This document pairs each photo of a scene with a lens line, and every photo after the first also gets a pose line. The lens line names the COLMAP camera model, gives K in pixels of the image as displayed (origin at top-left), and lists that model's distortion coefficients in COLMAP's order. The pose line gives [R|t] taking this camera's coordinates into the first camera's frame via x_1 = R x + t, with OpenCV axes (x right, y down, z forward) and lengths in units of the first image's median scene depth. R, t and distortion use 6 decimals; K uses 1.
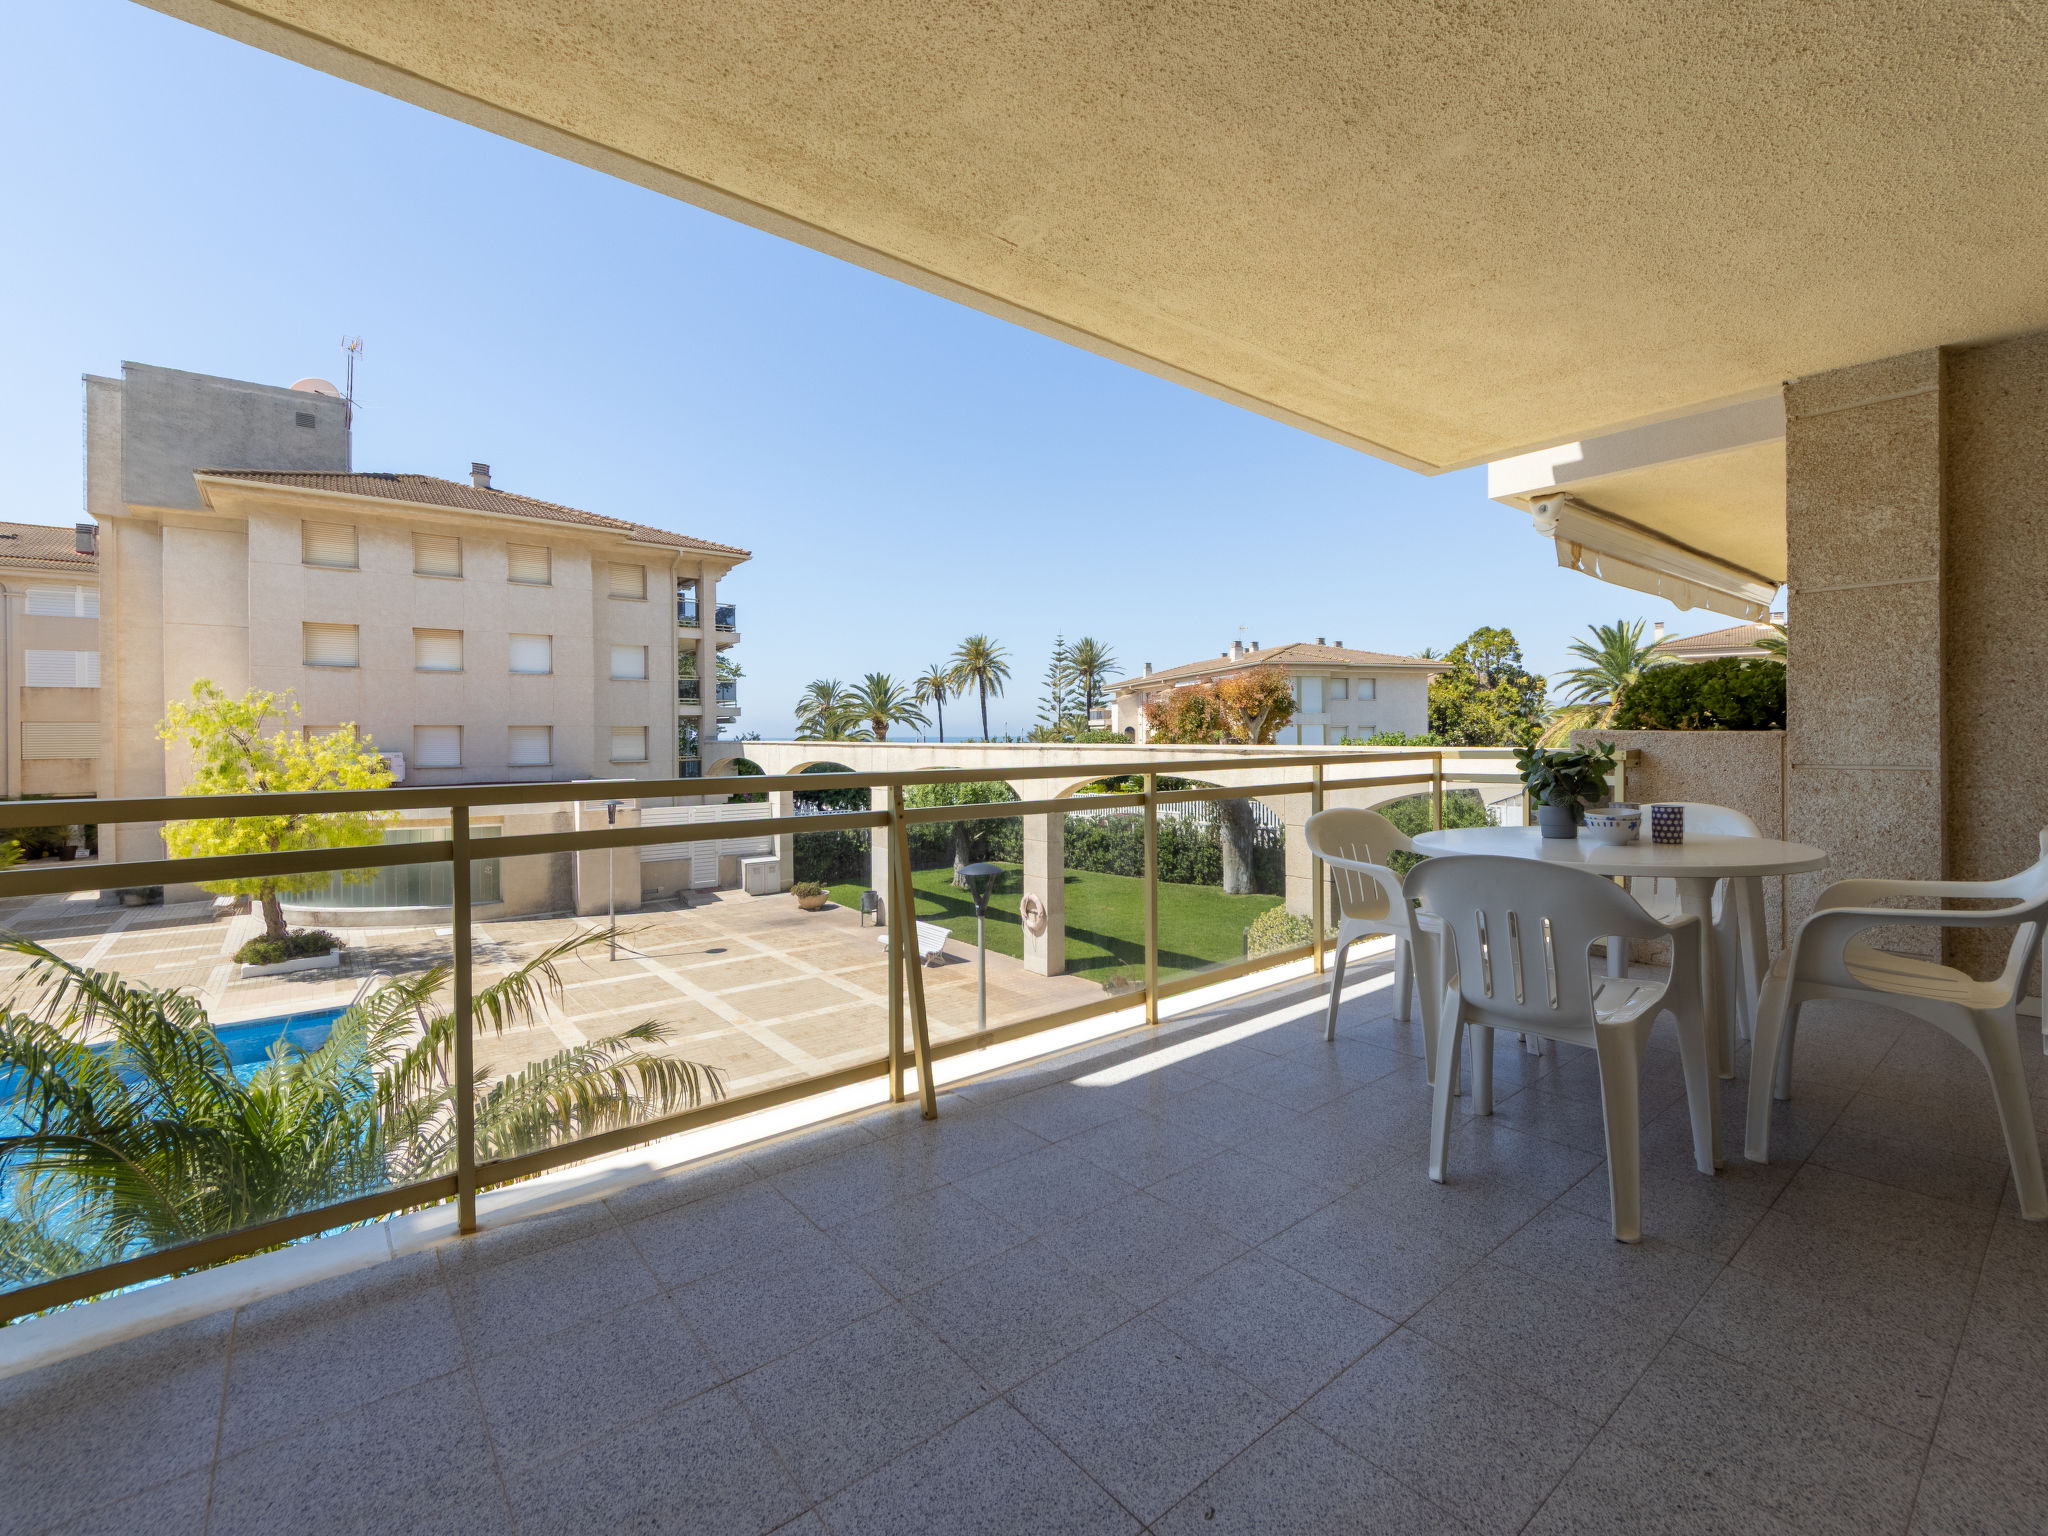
lens RADIAL K [[904.4, 0, 1024.3], [0, 904.4, 754.4], [0, 0, 1]] dist [-0.003748, -0.000573]
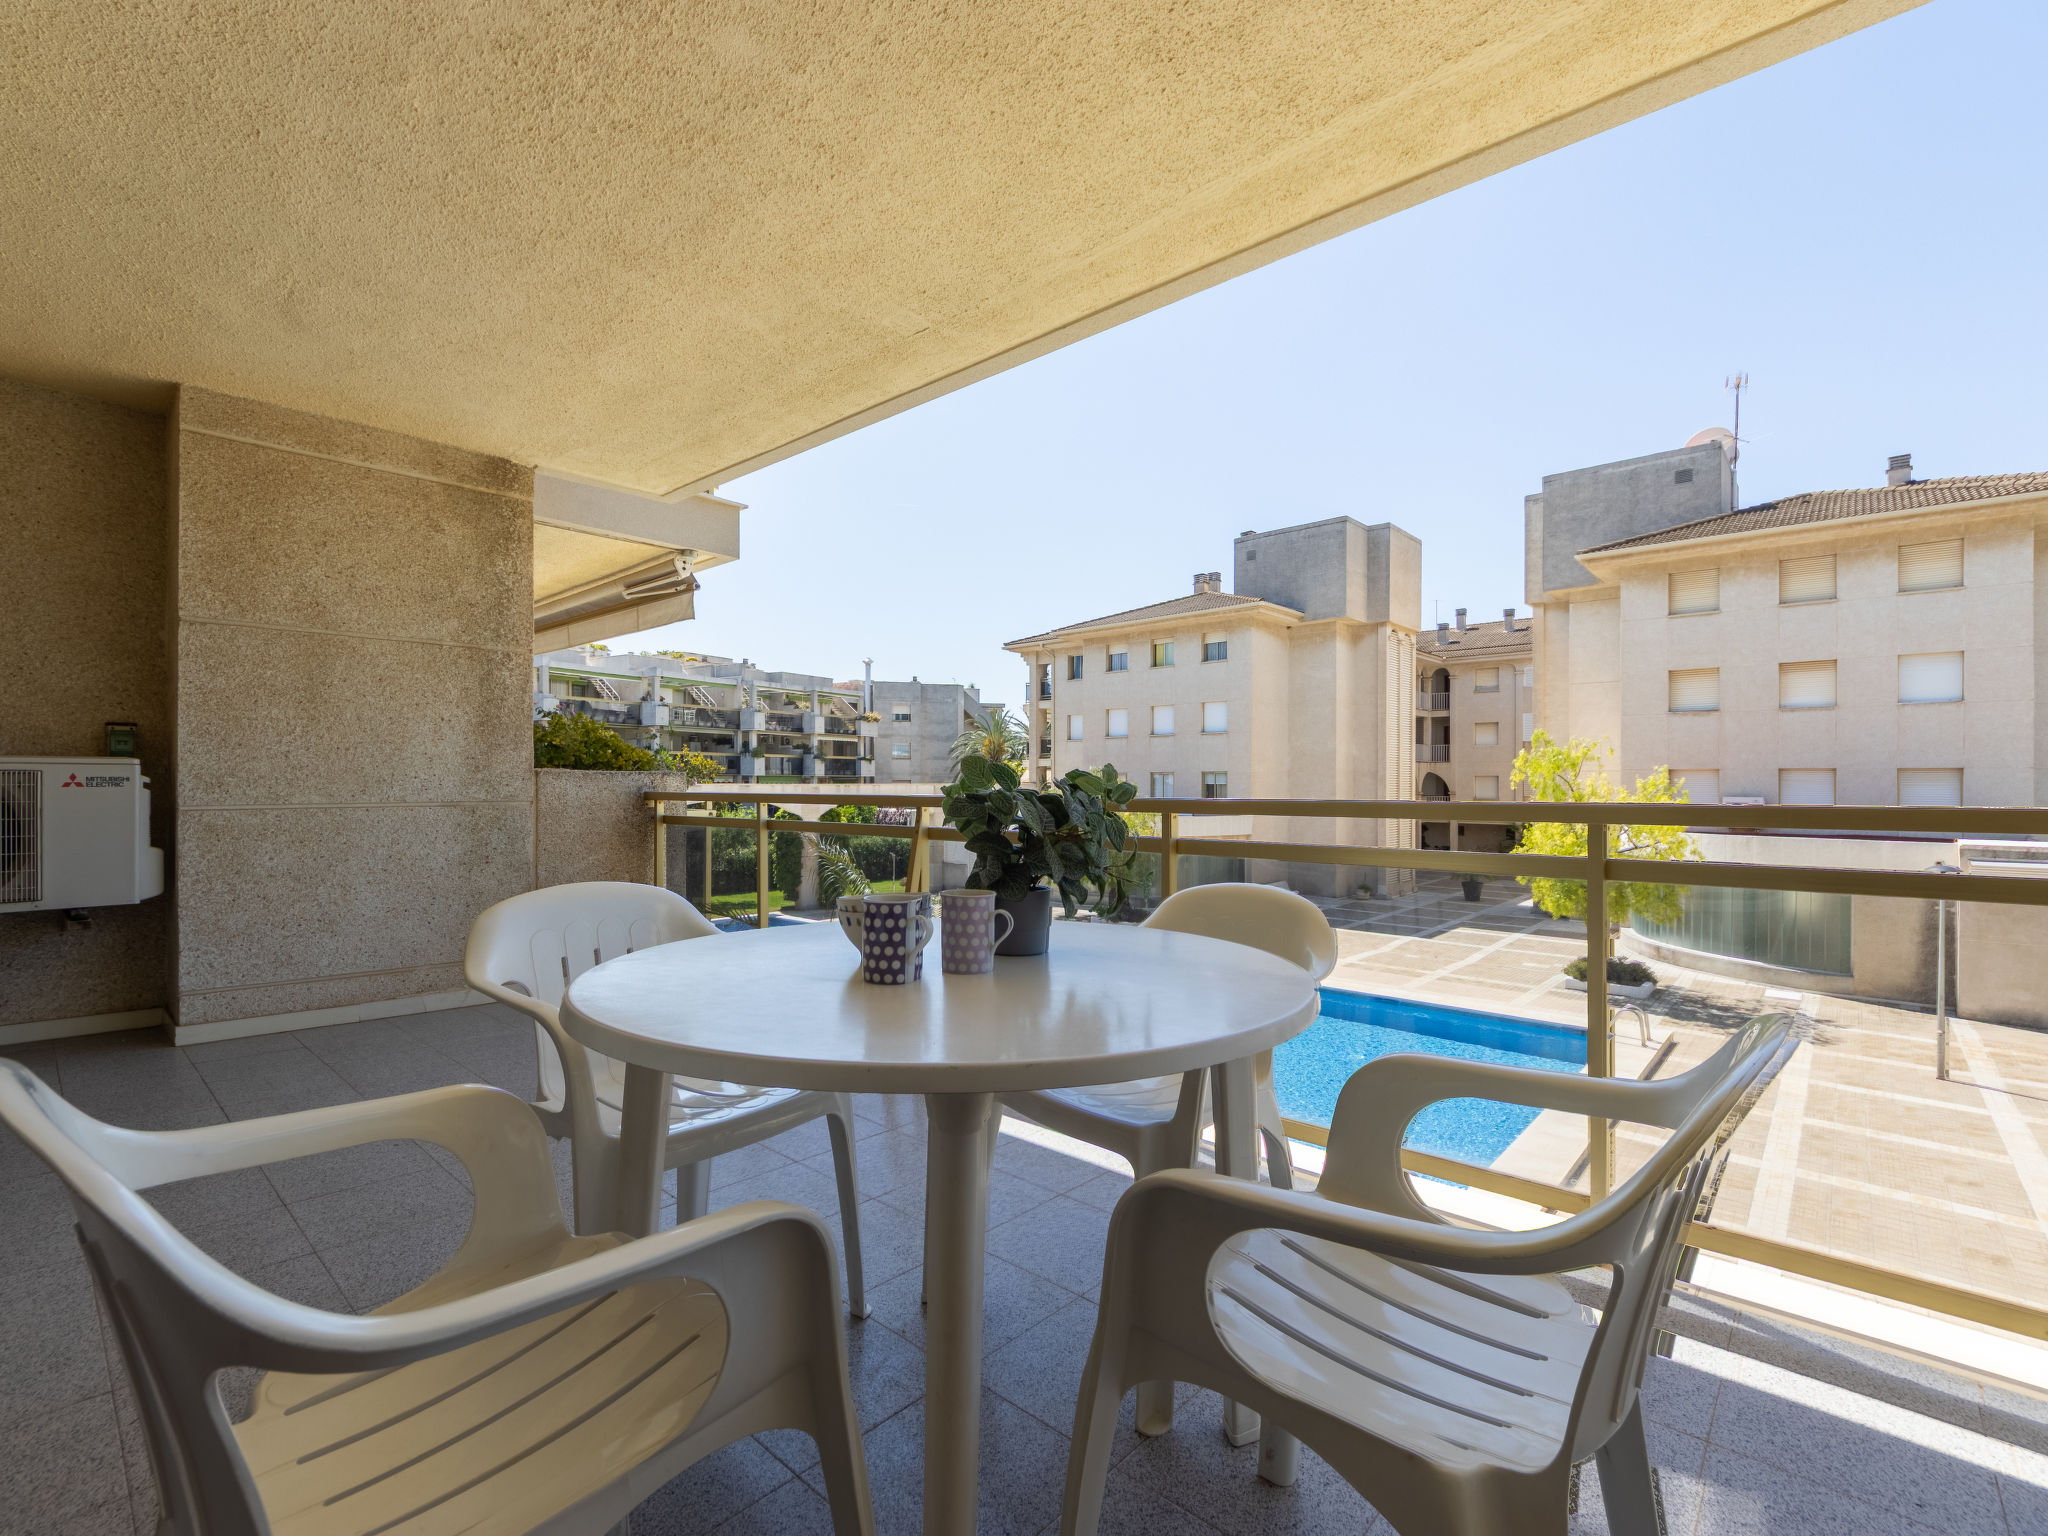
lens RADIAL K [[902.5, 0, 1034.3], [0, 902.5, 789.9], [0, 0, 1]] dist [0.000621, -0.004807]
pose [[0.177401, 0.016775, -0.983996, 0.104449], [-0.026408, 0.999576, 0.012279, -0.001097], [0.983784, 0.023807, 0.177768, 0.088054]]
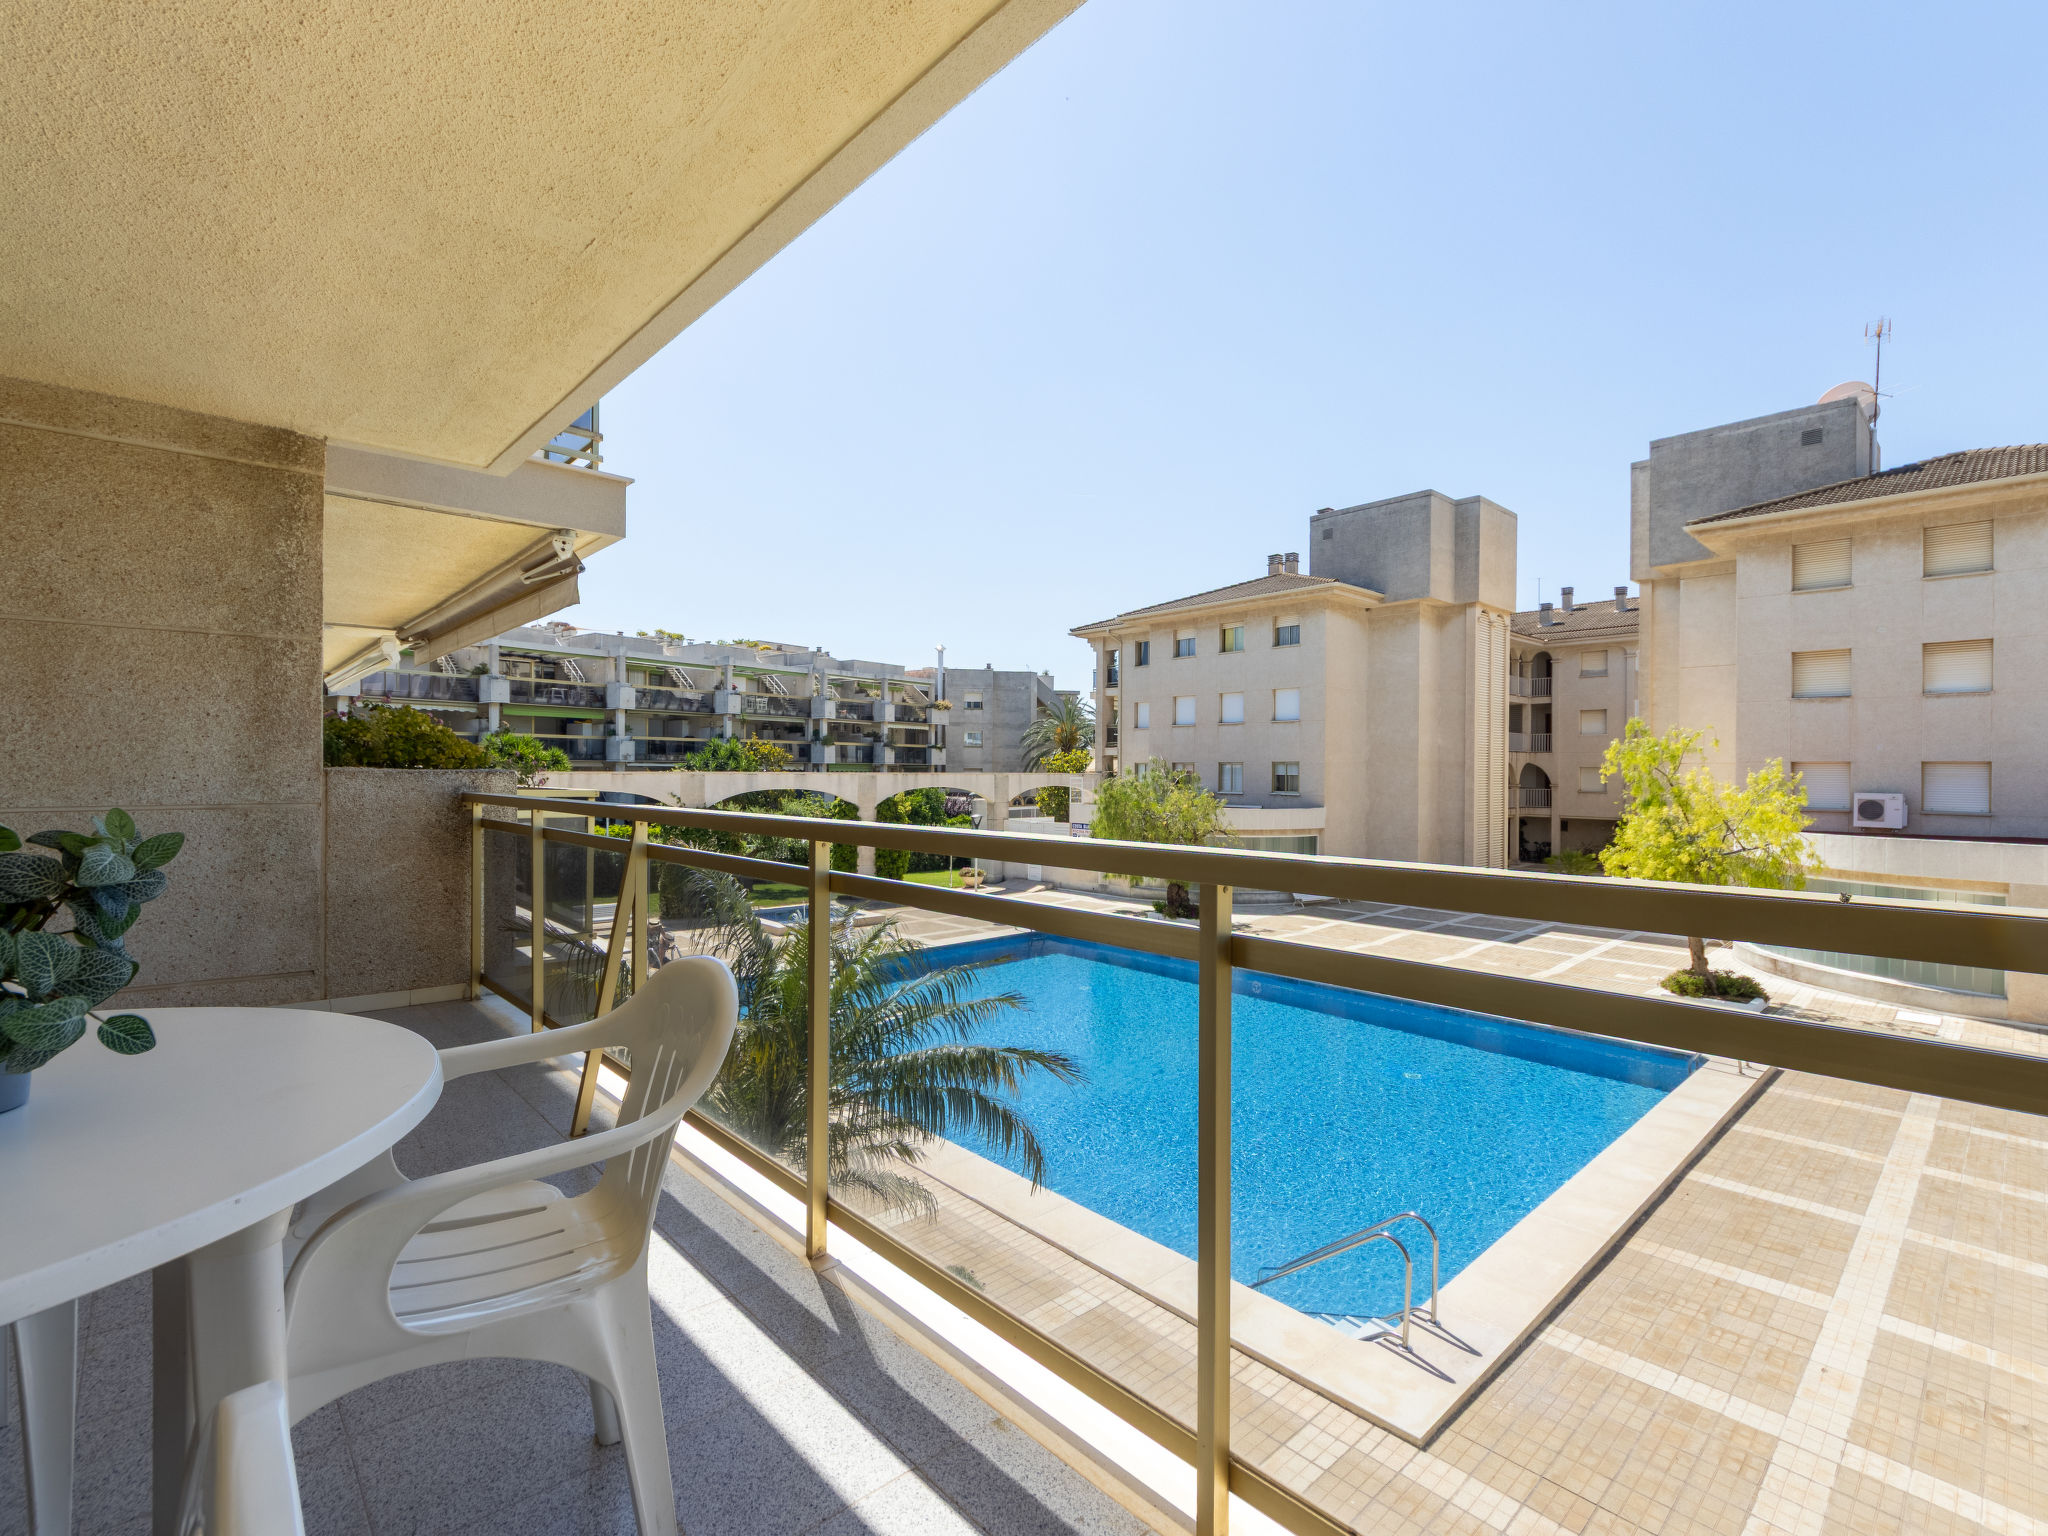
lens RADIAL K [[915.5, 0, 1032.1], [0, 915.5, 780.8], [0, 0, 1]] dist [-0.006662, -0.000507]
pose [[0.082582, 0.020185, -0.996380, 0.090149], [-0.030987, 0.999363, 0.017677, -0.004248], [0.996102, 0.029415, 0.083155, 0.126876]]
